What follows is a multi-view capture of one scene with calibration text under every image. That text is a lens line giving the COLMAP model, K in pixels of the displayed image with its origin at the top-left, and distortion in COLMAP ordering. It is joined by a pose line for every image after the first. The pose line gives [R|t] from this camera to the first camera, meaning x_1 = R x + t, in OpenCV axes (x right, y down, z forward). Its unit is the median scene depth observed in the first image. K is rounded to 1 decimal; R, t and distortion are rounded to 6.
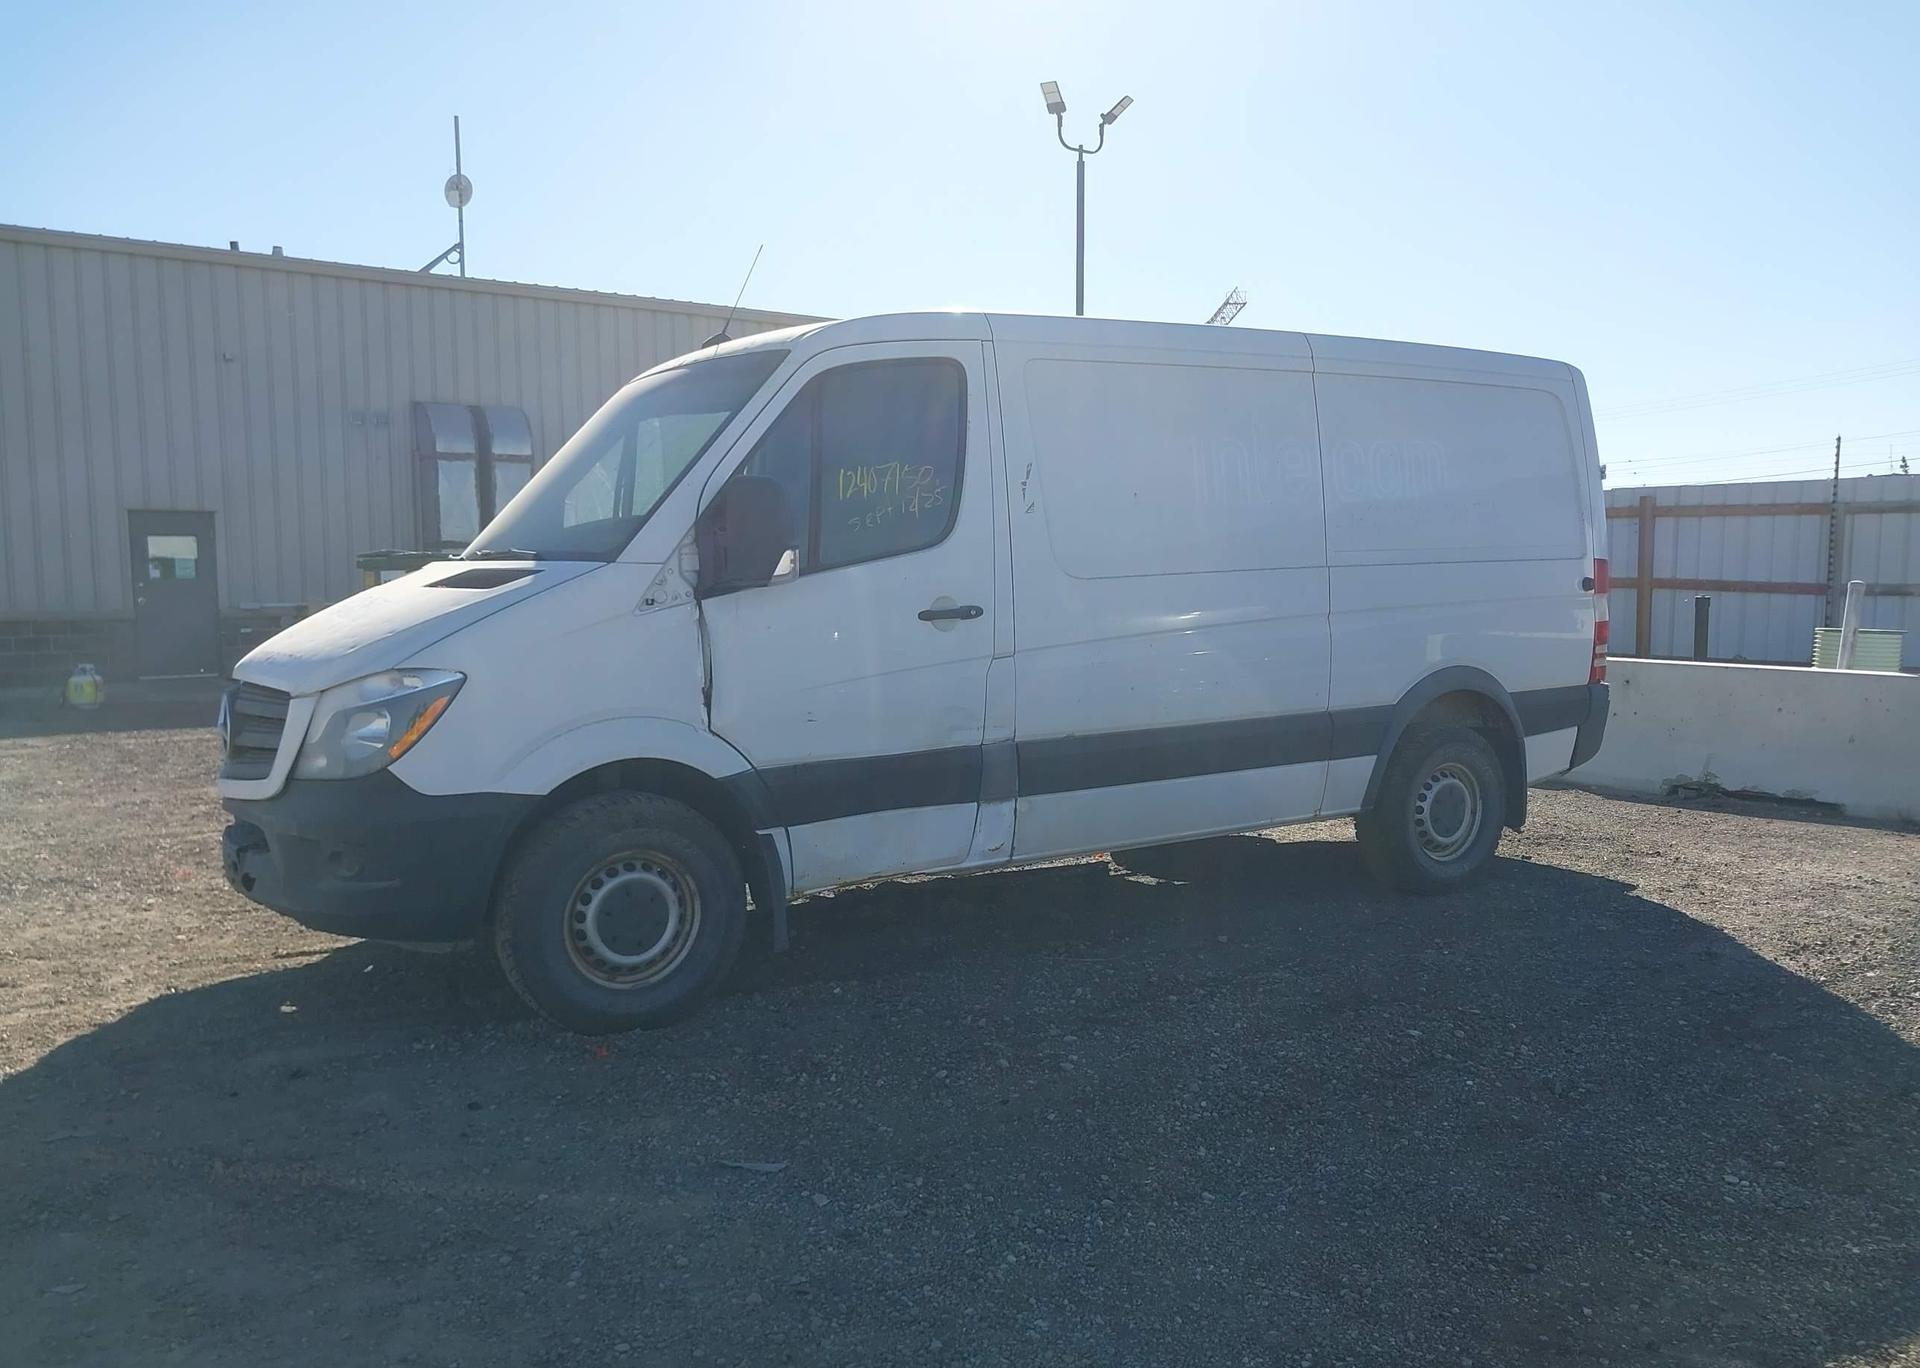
lens RADIAL K [[1498.5, 0, 939.5], [0, 1498.5, 681.2], [0, 0, 1]] dist [0.073181, -0.097089]
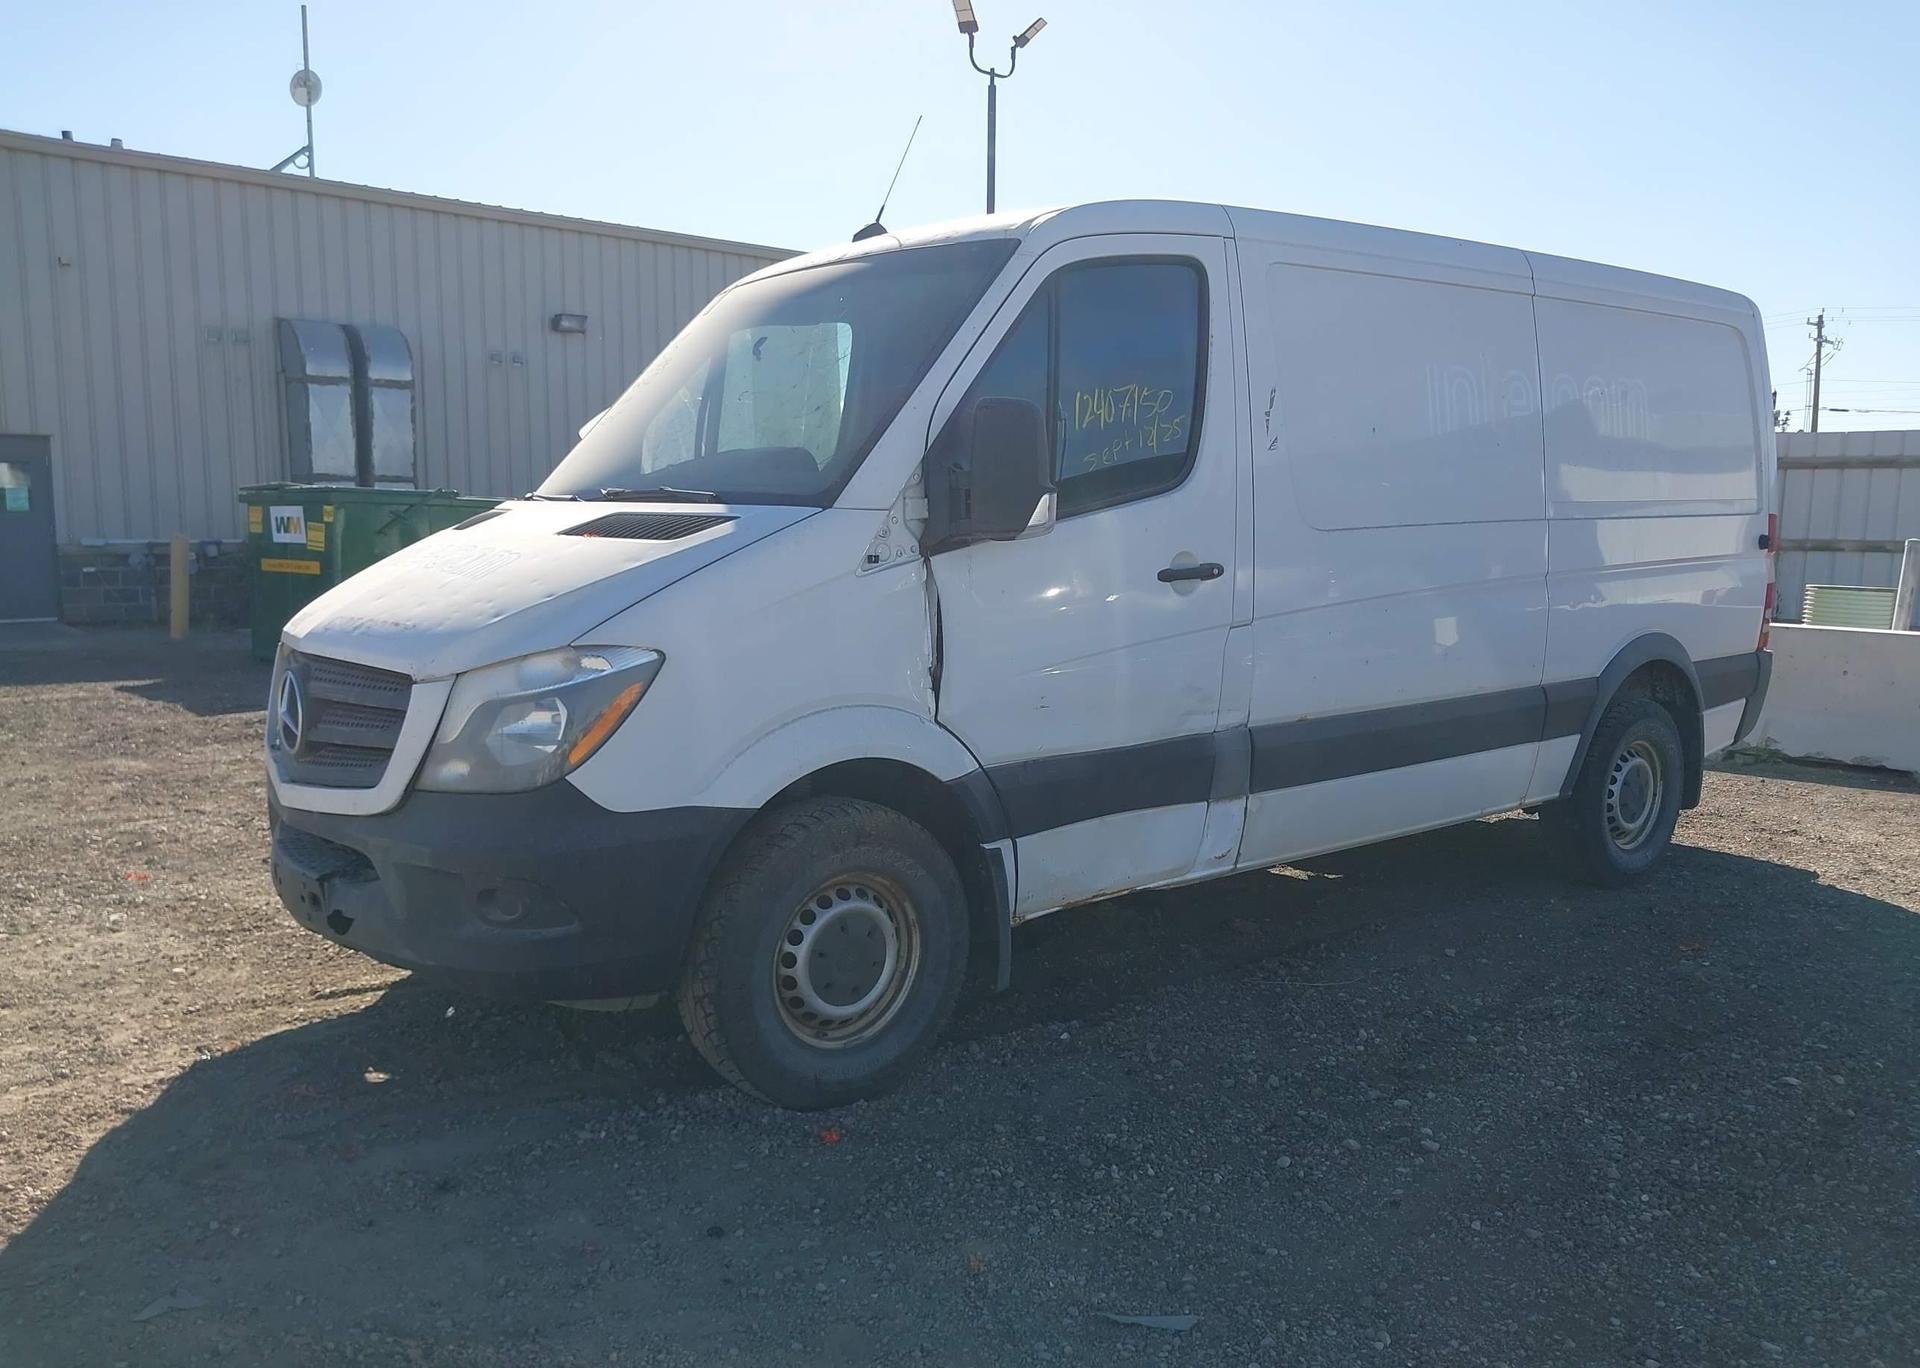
lens RADIAL K [[1498.5, 0, 949.4], [0, 1498.5, 683.7], [0, 0, 1]] dist [0.073181, -0.097089]
pose [[0.993580, 0.000547, 0.113134, -0.210629], [-0.005017, 0.999218, 0.039225, -0.015976], [-0.113024, -0.039541, 0.992805, 0.191437]]
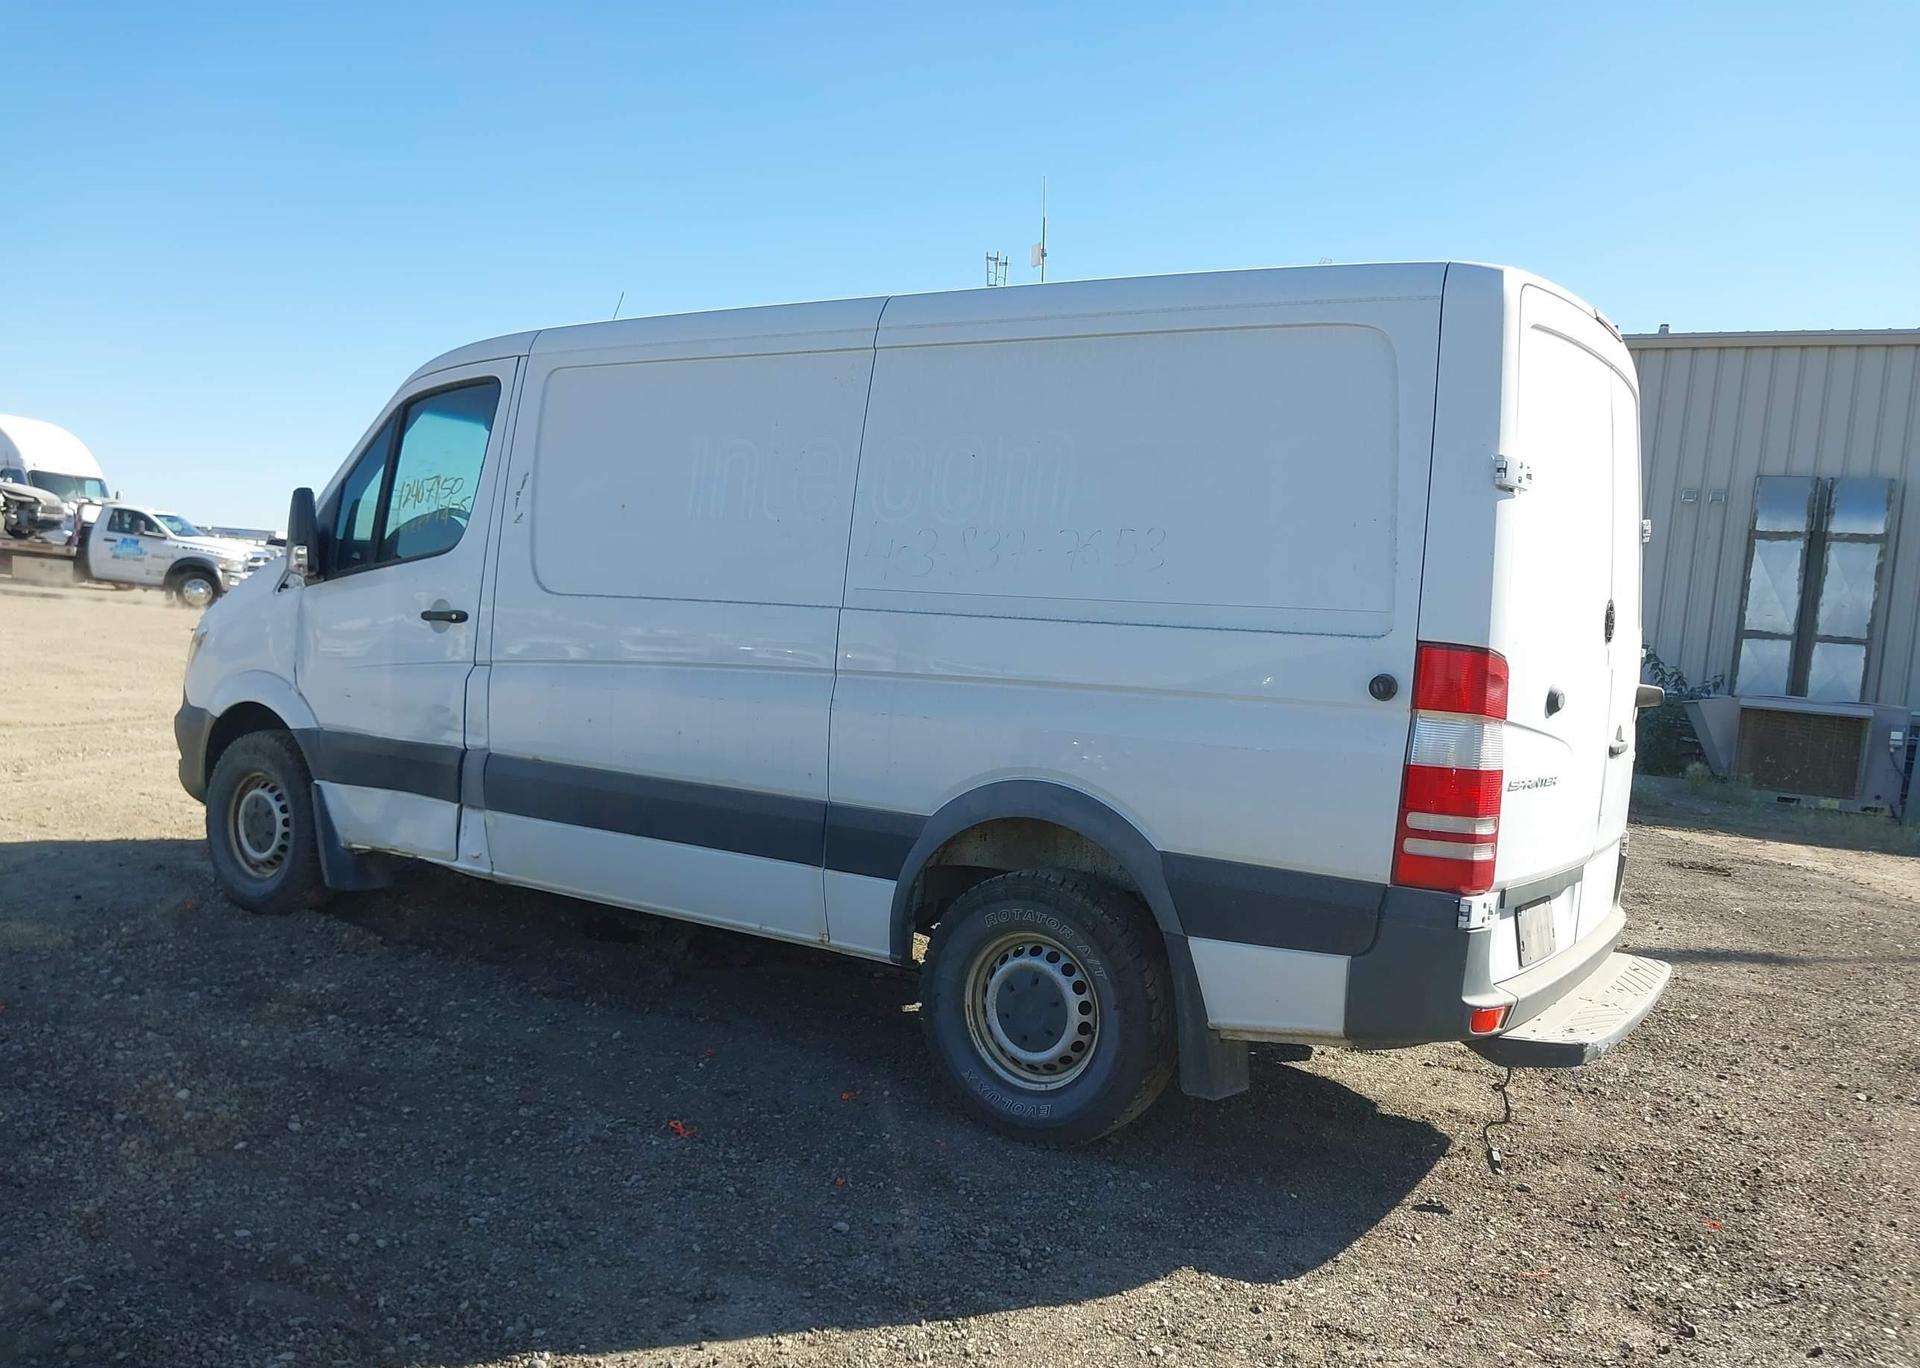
lens RADIAL K [[1498.5, 0, 962.5], [0, 1498.5, 672.9], [0, 0, 1]] dist [0.073181, -0.097089]
pose [[0.428348, 0.080081, -0.900059, 1.086184], [-0.144488, 0.989319, 0.019259, -0.076529], [0.891987, 0.121798, 0.435343, 0.843035]]
